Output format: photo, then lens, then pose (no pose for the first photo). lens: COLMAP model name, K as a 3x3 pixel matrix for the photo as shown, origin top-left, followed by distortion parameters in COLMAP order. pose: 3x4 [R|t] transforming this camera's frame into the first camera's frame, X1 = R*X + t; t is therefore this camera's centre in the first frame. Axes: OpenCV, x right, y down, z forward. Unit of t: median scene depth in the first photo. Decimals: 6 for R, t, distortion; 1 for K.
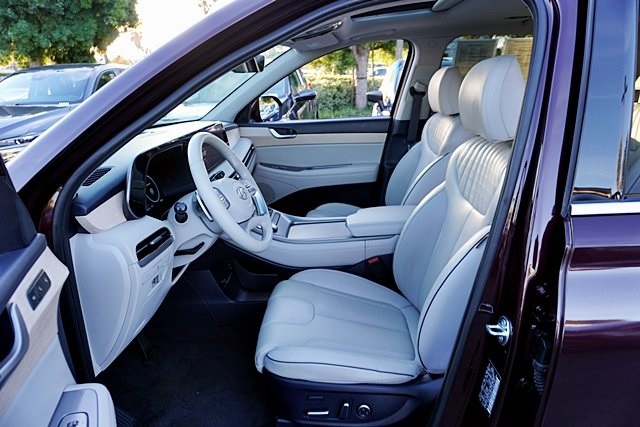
lens RADIAL K [[426.9, 0, 320.0], [0, 426.9, 213.5], [0, 0, 1]] dist [-0.046701, 0.037292]
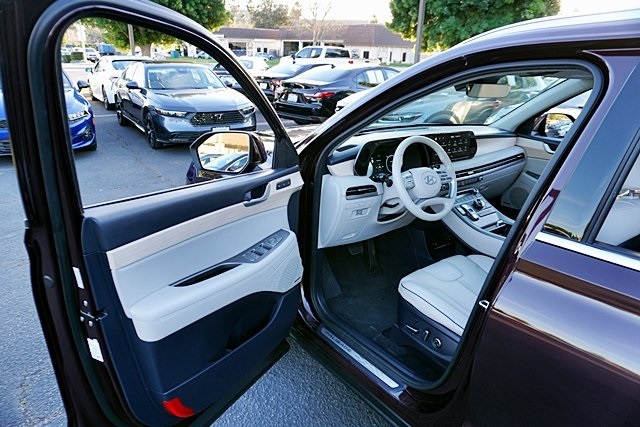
lens RADIAL K [[426.9, 0, 320.0], [0, 426.9, 213.5], [0, 0, 1]] dist [-0.046701, 0.037292]
pose [[0.635762, 0.303006, -0.709925, 0.344816], [-0.283127, 0.947166, 0.150714, -0.026715], [0.718085, 0.105181, 0.687962, -0.152941]]
